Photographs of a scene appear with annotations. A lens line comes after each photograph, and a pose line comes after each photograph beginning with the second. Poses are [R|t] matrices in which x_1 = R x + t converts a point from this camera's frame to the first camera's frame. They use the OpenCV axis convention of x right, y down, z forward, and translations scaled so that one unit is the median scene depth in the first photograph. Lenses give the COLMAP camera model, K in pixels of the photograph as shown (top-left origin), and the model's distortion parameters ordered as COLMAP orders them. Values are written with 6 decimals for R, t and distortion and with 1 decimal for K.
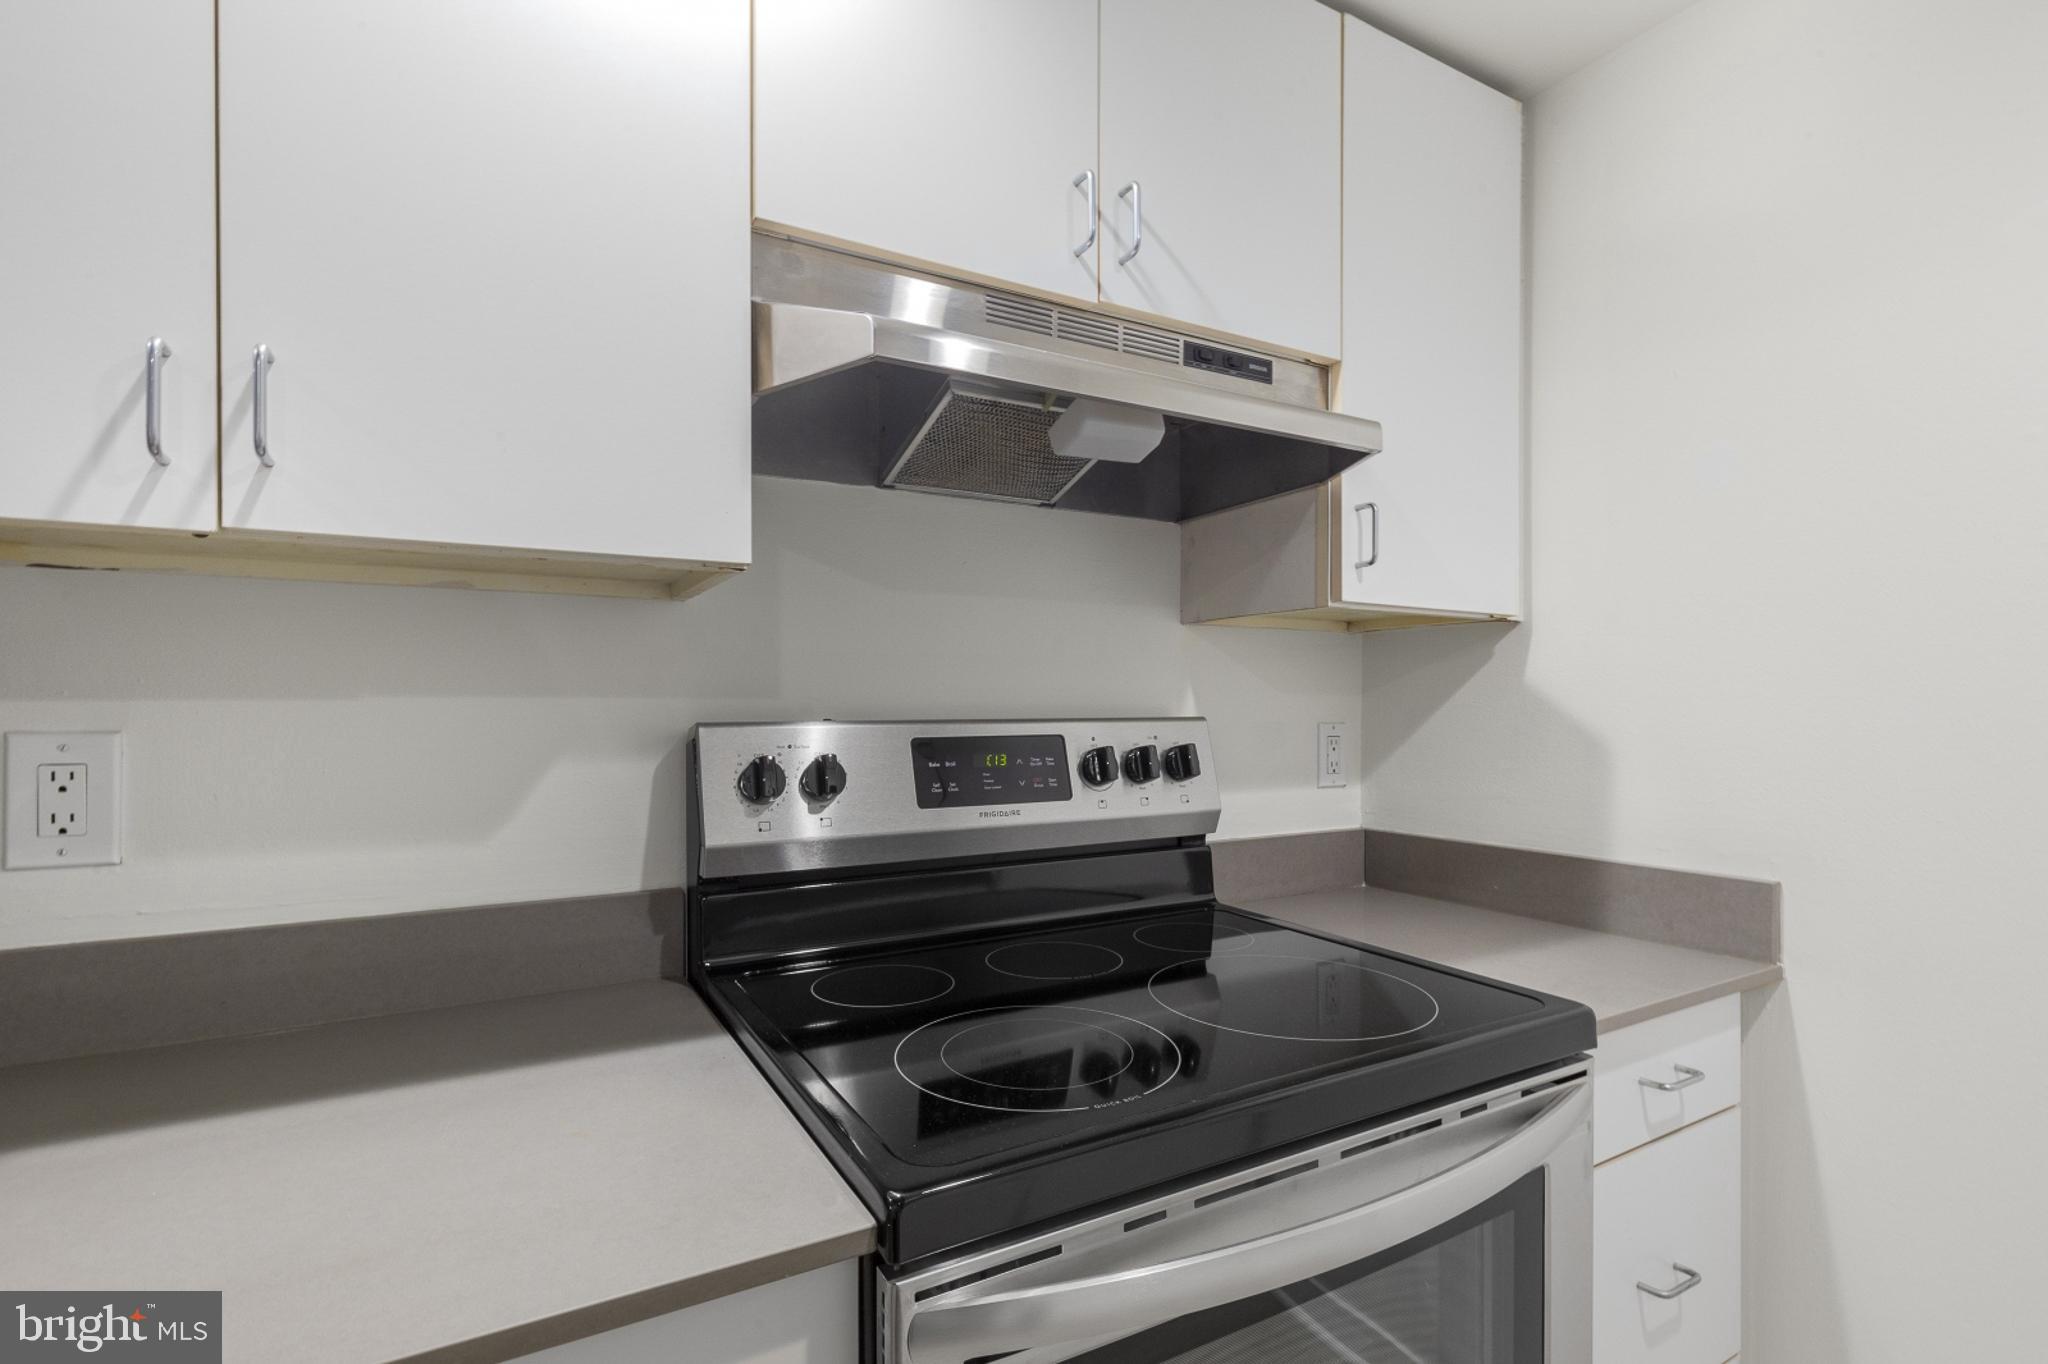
lens RADIAL K [[917.5, 0, 1024.0], [0, 917.5, 682.0], [0, 0, 1]] dist [0.003890, 0.000156]
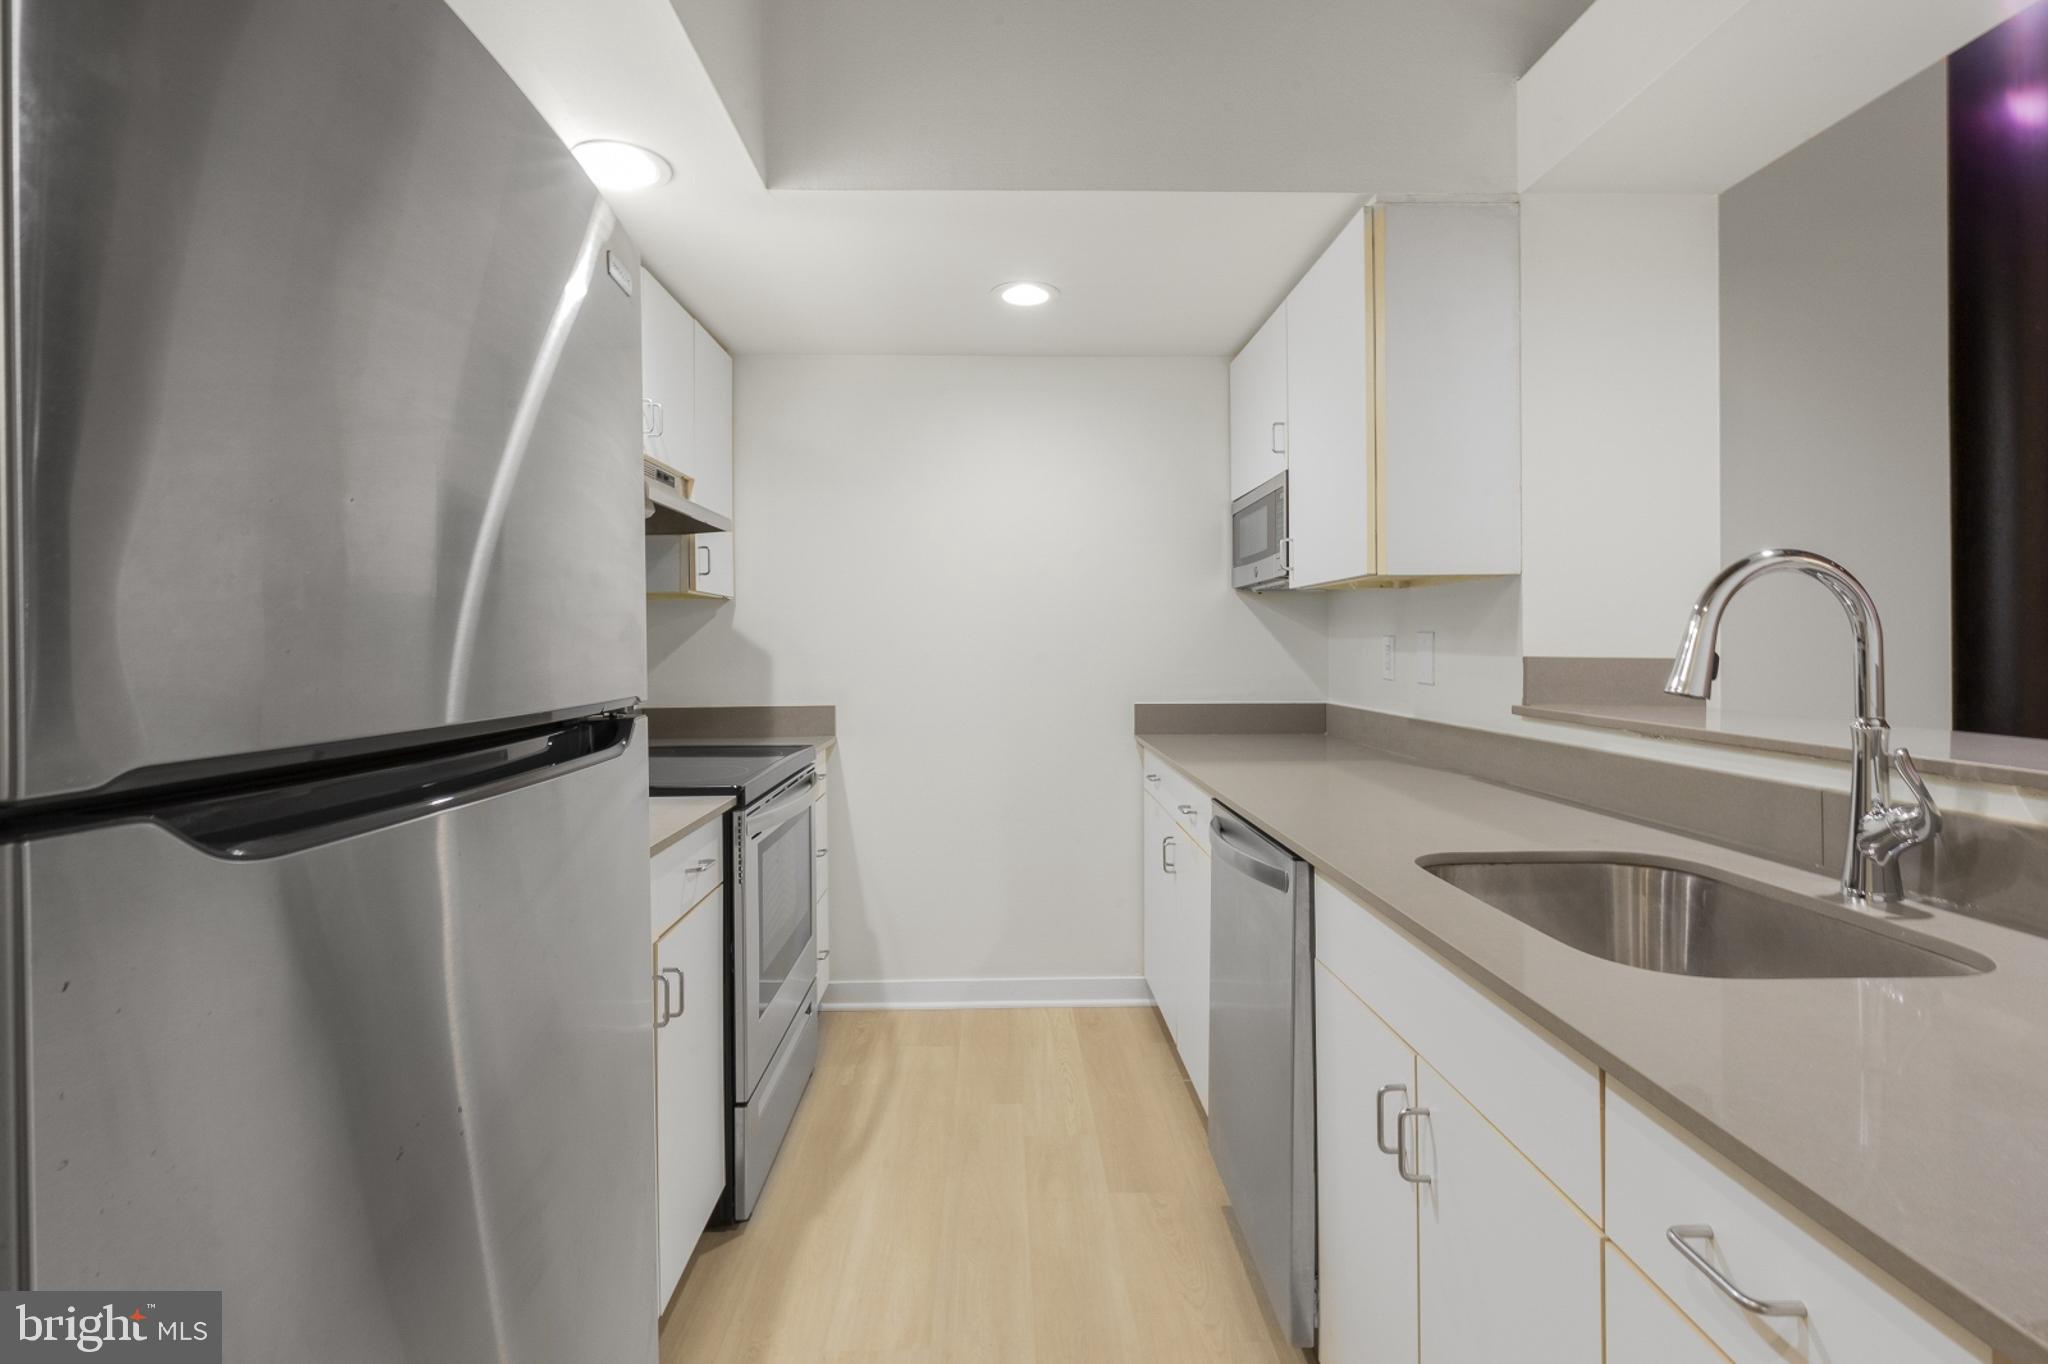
lens RADIAL K [[957.7, 0, 1021.7], [0, 957.7, 640.3], [0, 0, 1]] dist [0.001019, -0.000116]
pose [[0.479506, -0.003634, 0.877531, -1.244838], [-0.016169, 0.999785, 0.012975, -0.014415], [-0.877390, -0.020410, 0.479344, -0.744435]]
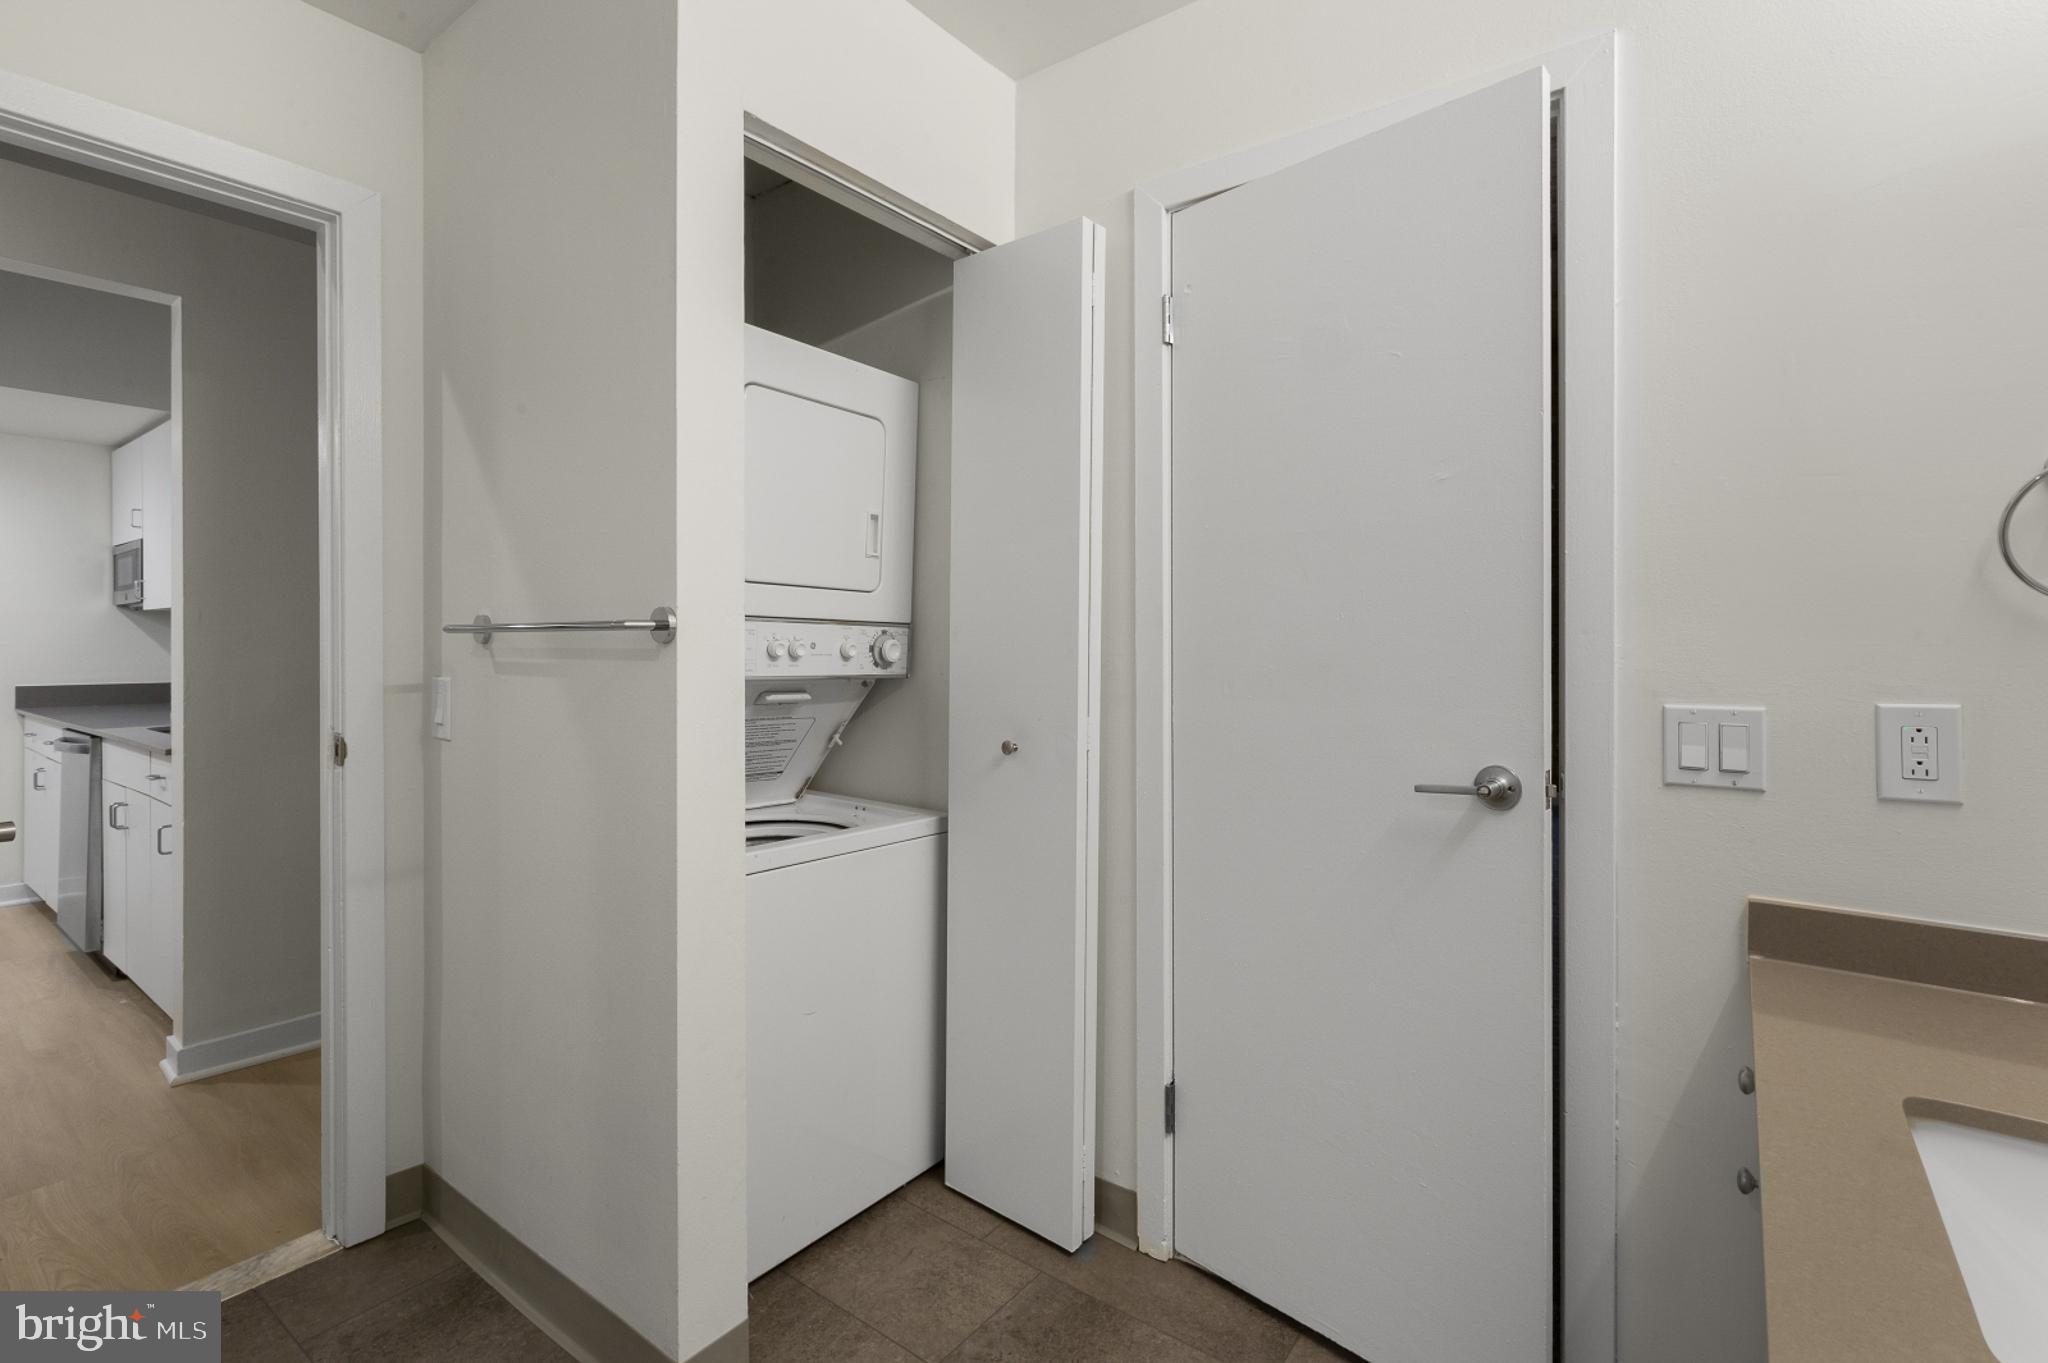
lens RADIAL K [[943.0, 0, 1023.3], [0, 943.0, 646.5], [0, 0, 1]] dist [0.000736, -0.000111]
pose [[-0.383469, -0.001990, 0.923552, -7.112783], [-0.023571, 0.999693, -0.007633, -0.039598], [-0.923253, -0.024696, -0.383398, -3.698816]]
